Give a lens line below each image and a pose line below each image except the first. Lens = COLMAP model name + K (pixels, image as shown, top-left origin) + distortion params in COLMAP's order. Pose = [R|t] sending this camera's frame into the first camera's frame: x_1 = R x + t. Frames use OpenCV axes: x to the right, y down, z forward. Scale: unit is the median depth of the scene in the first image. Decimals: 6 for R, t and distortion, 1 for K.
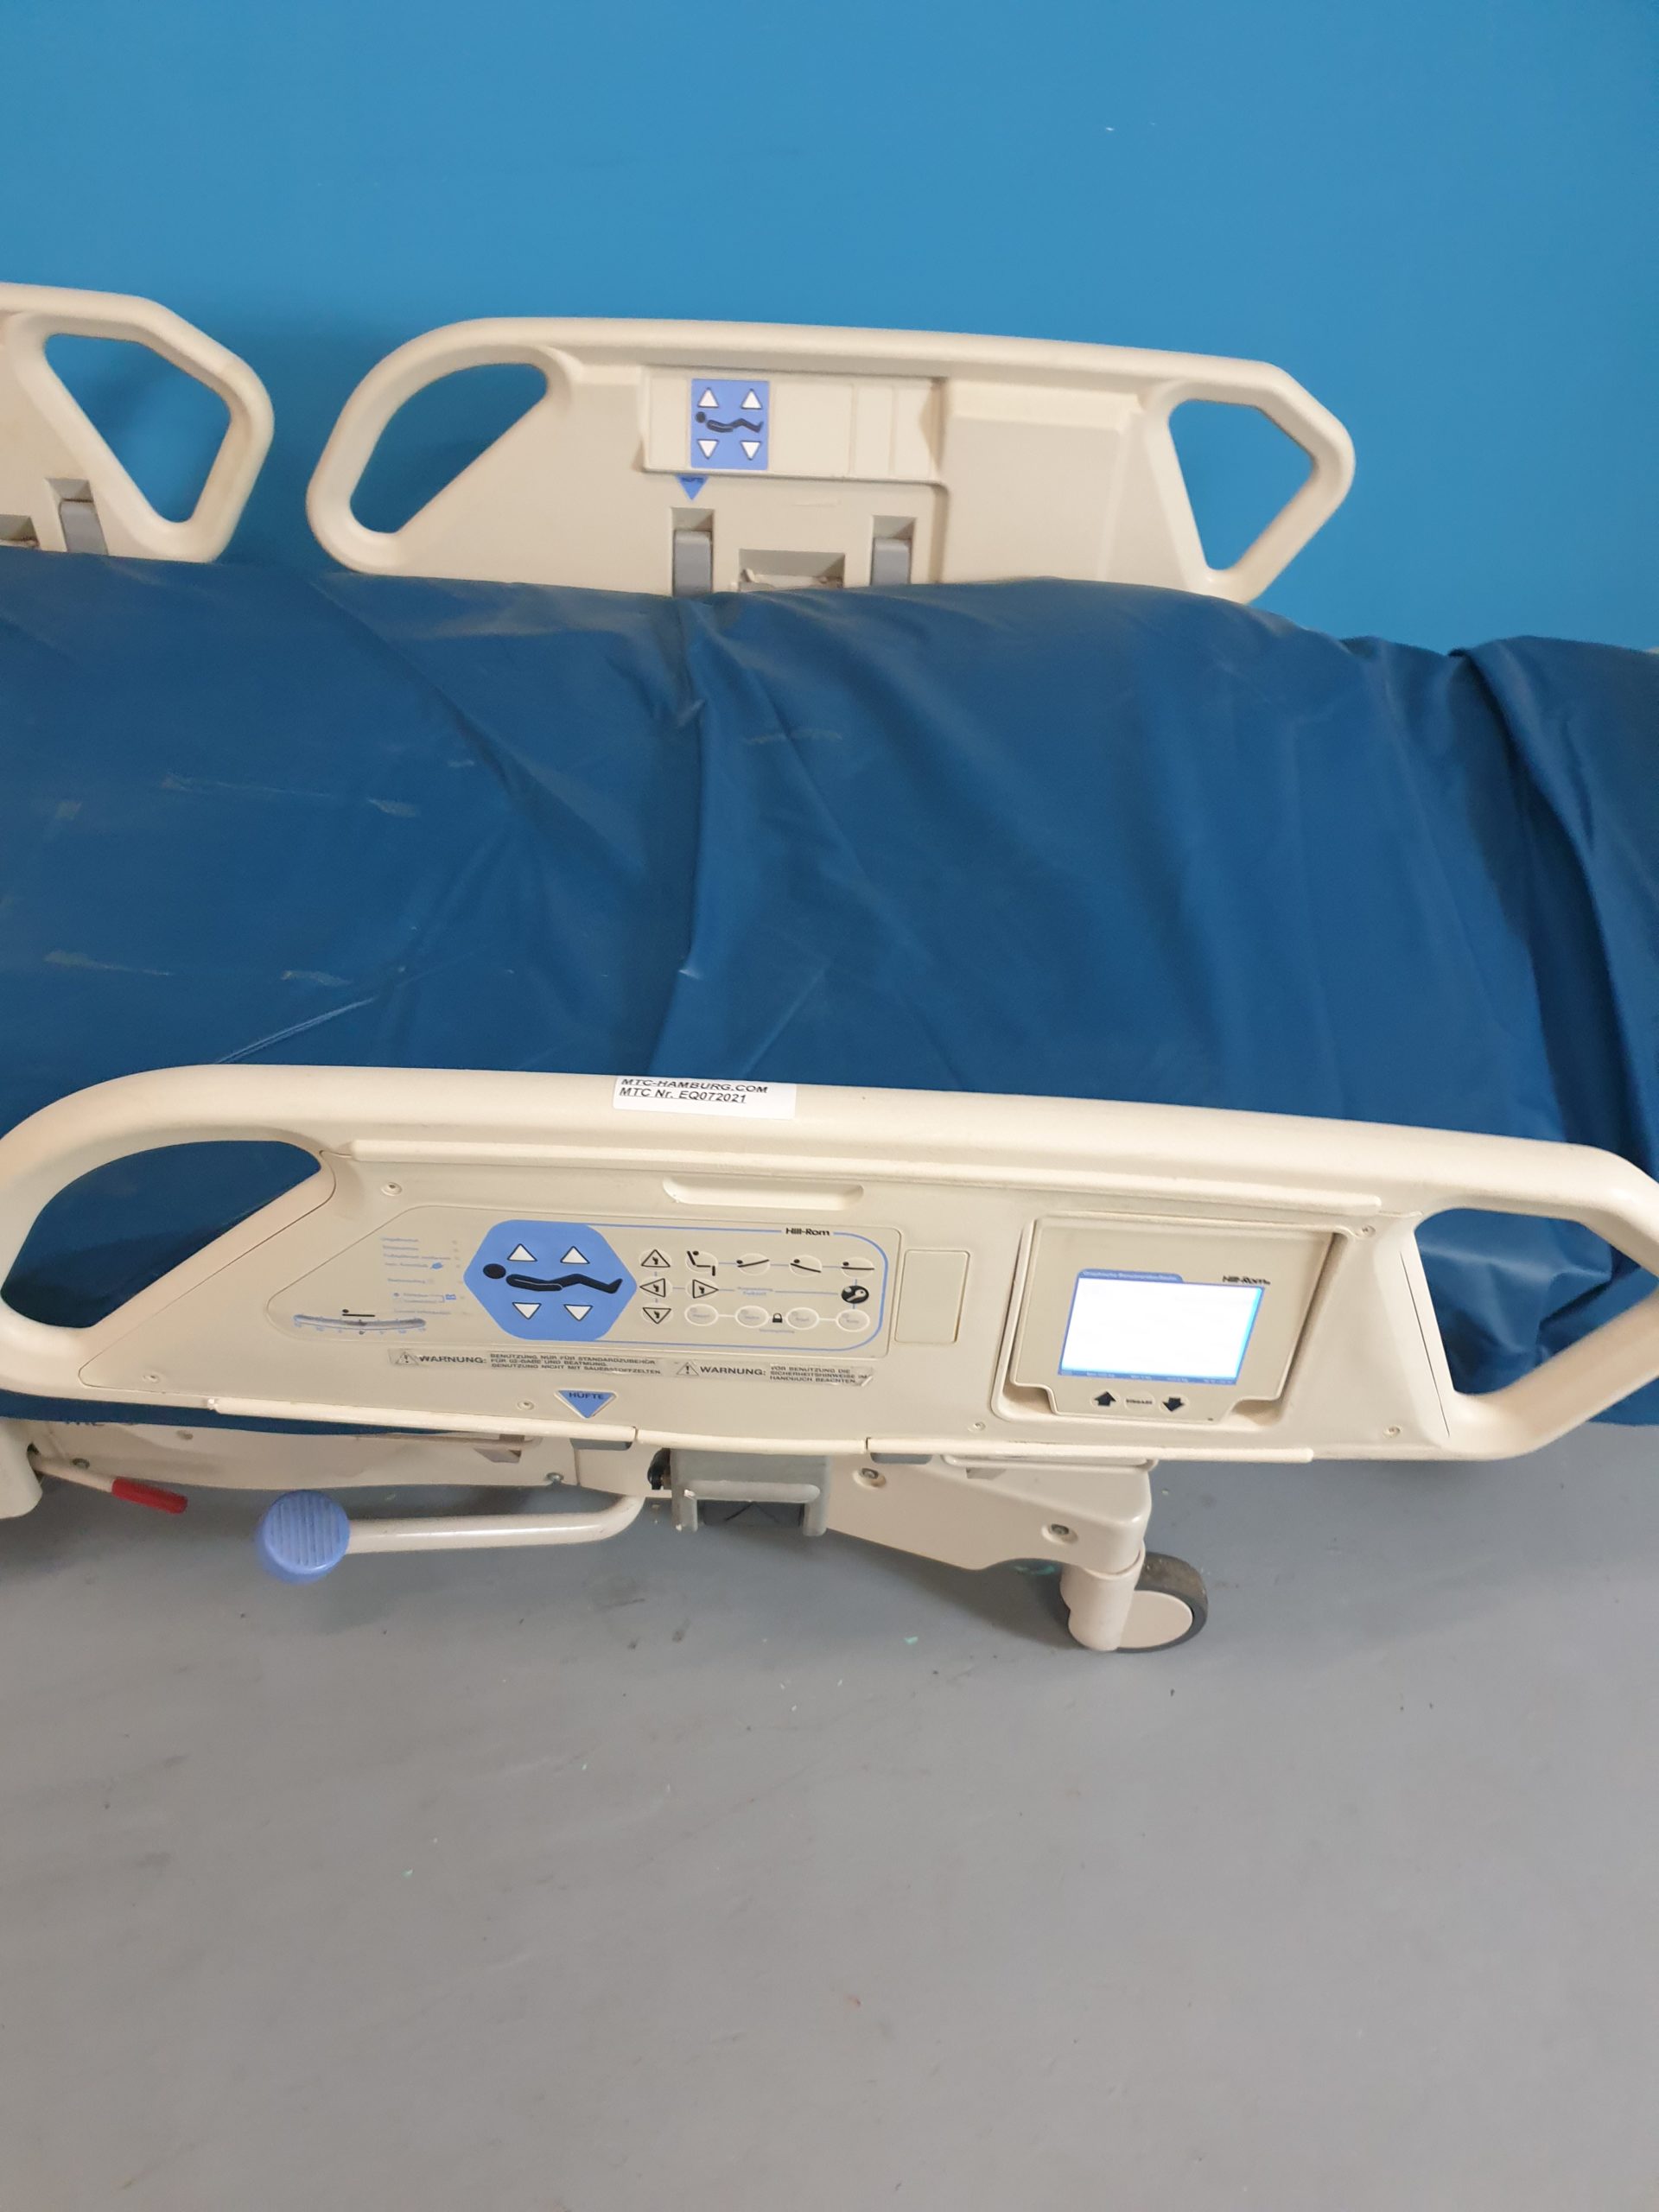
lens RADIAL K [[1790.4, 0, 802.6], [0, 1790.4, 1035.2], [0, 0, 1]] dist [0.116330, -0.323134]
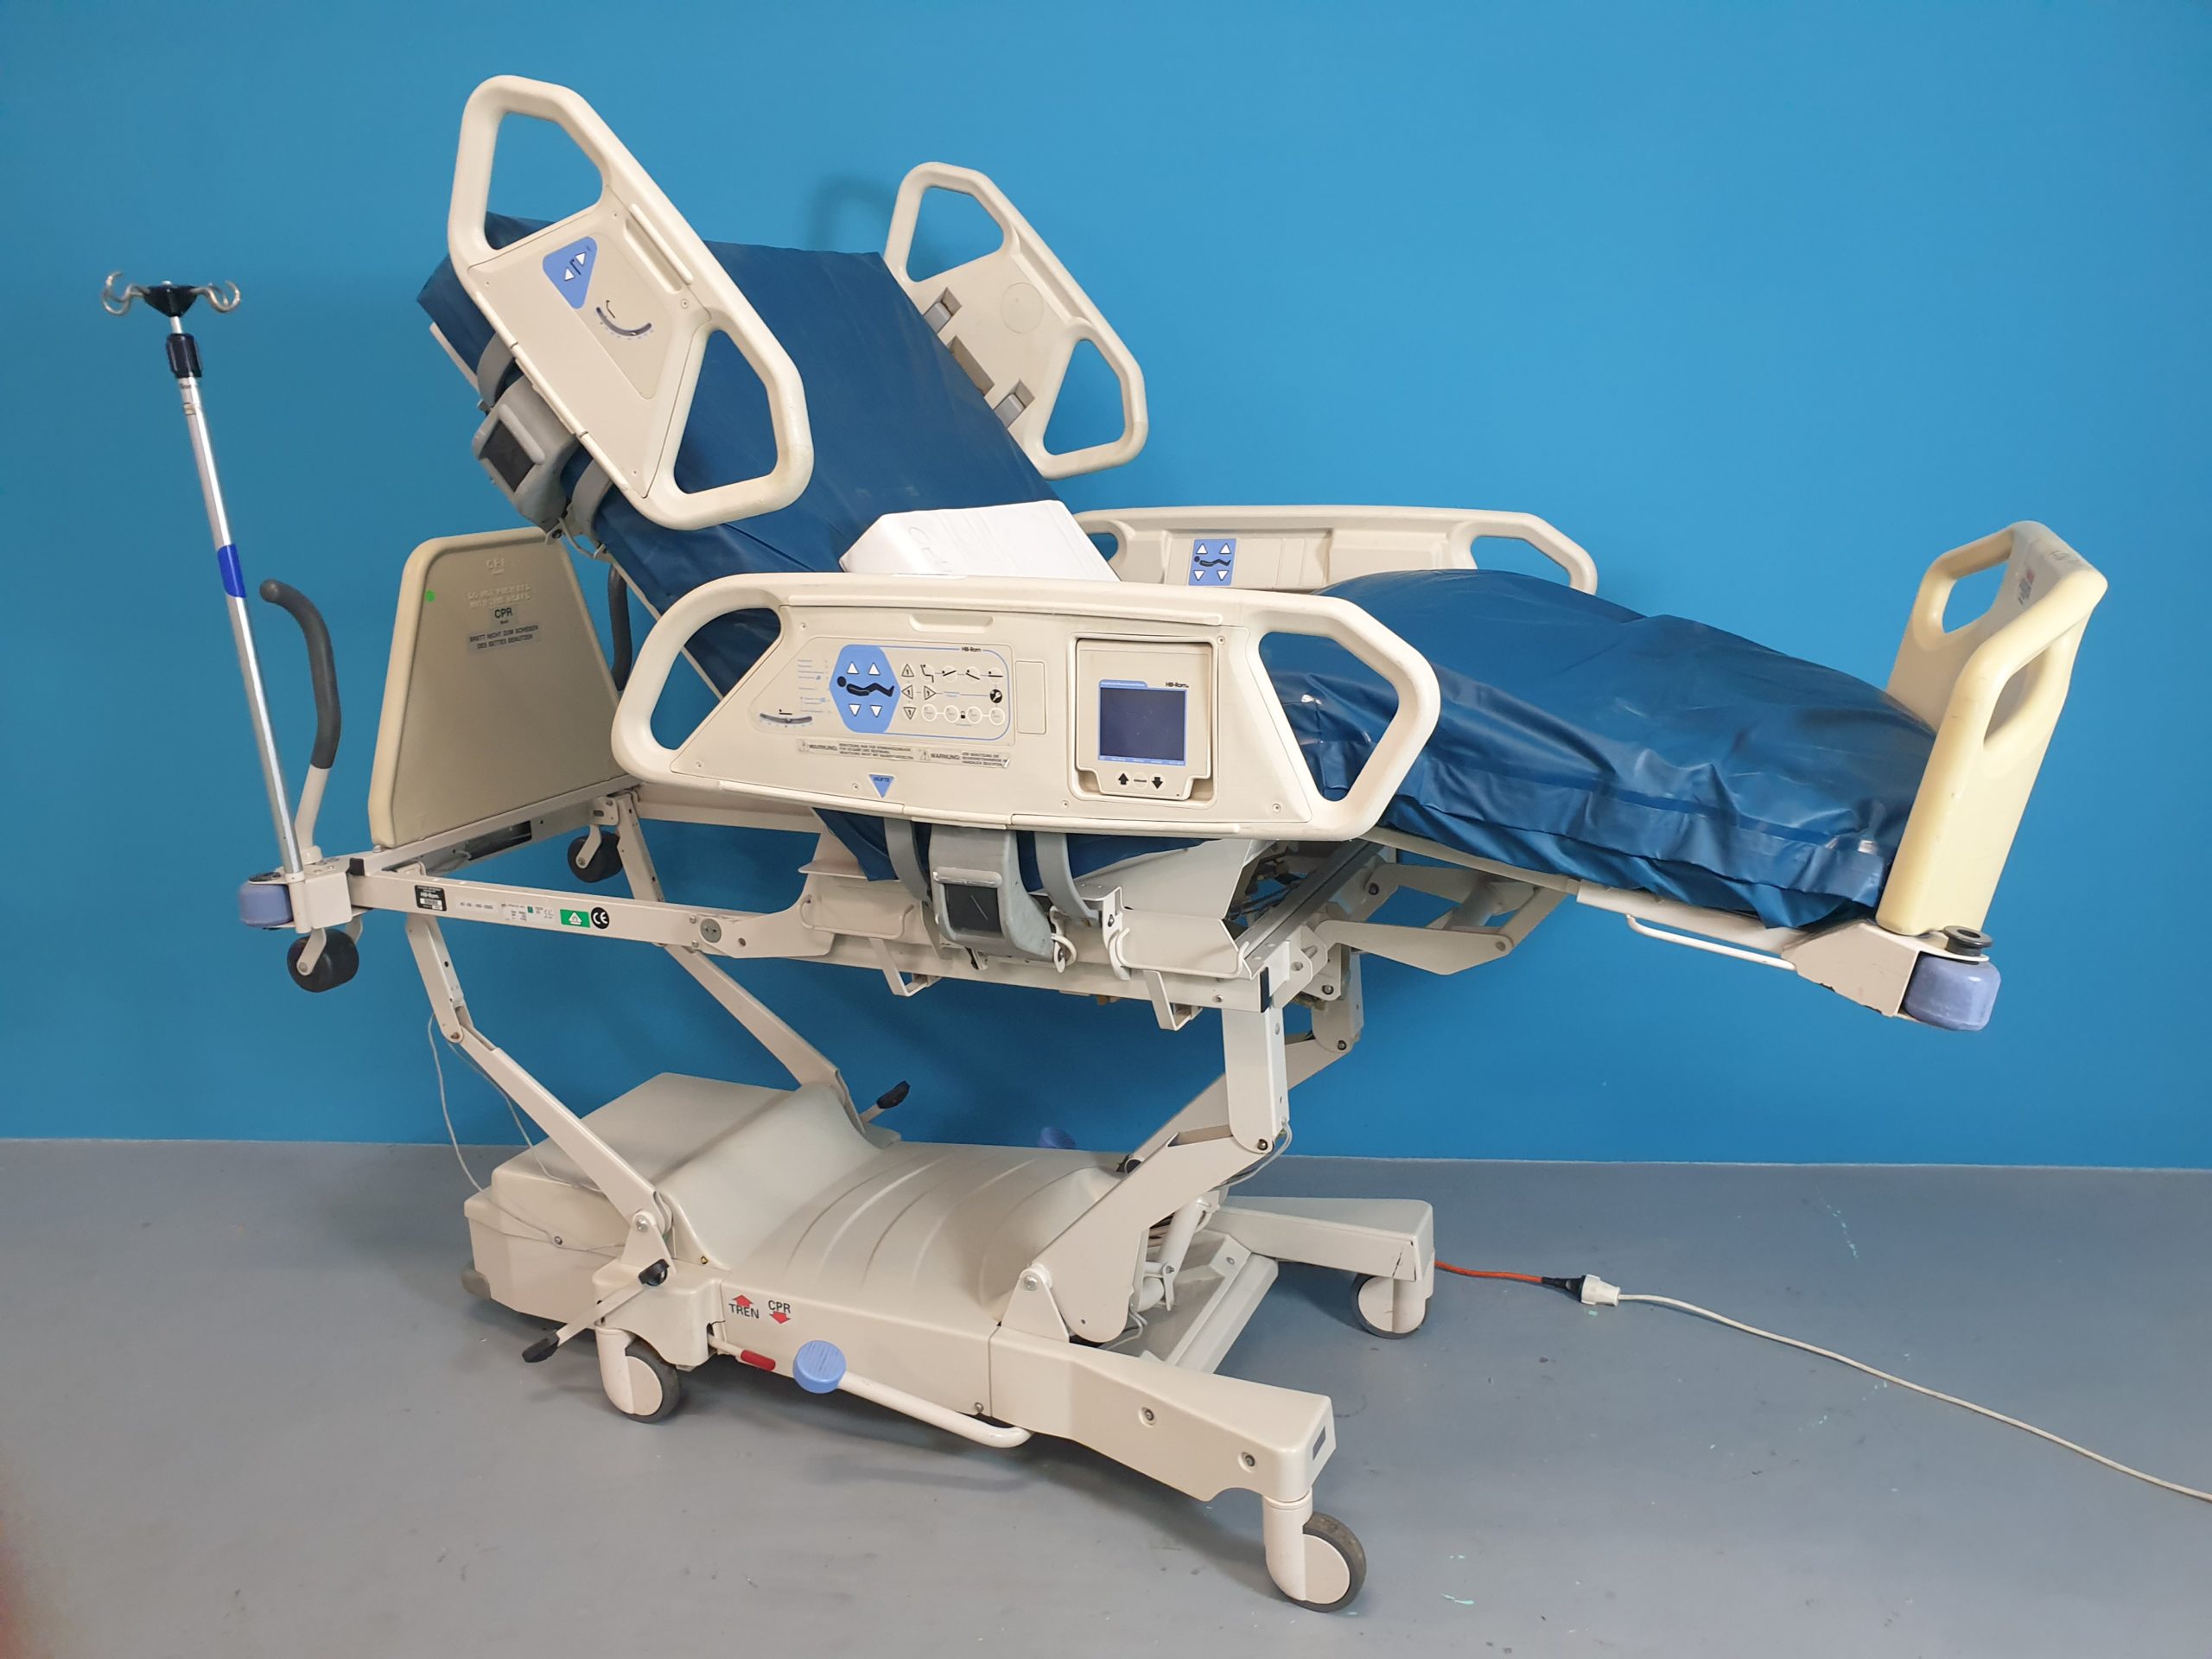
lens RADIAL K [[1741.9, 0, 1064.4], [0, 1741.9, 820.4], [0, 0, 1]] dist [0.122840, -0.286767]
pose [[0.912836, 0.031618, -0.407101, 0.869208], [-0.223996, 0.872370, -0.434508, 1.062970], [0.341404, 0.487823, 0.803413, -0.447644]]
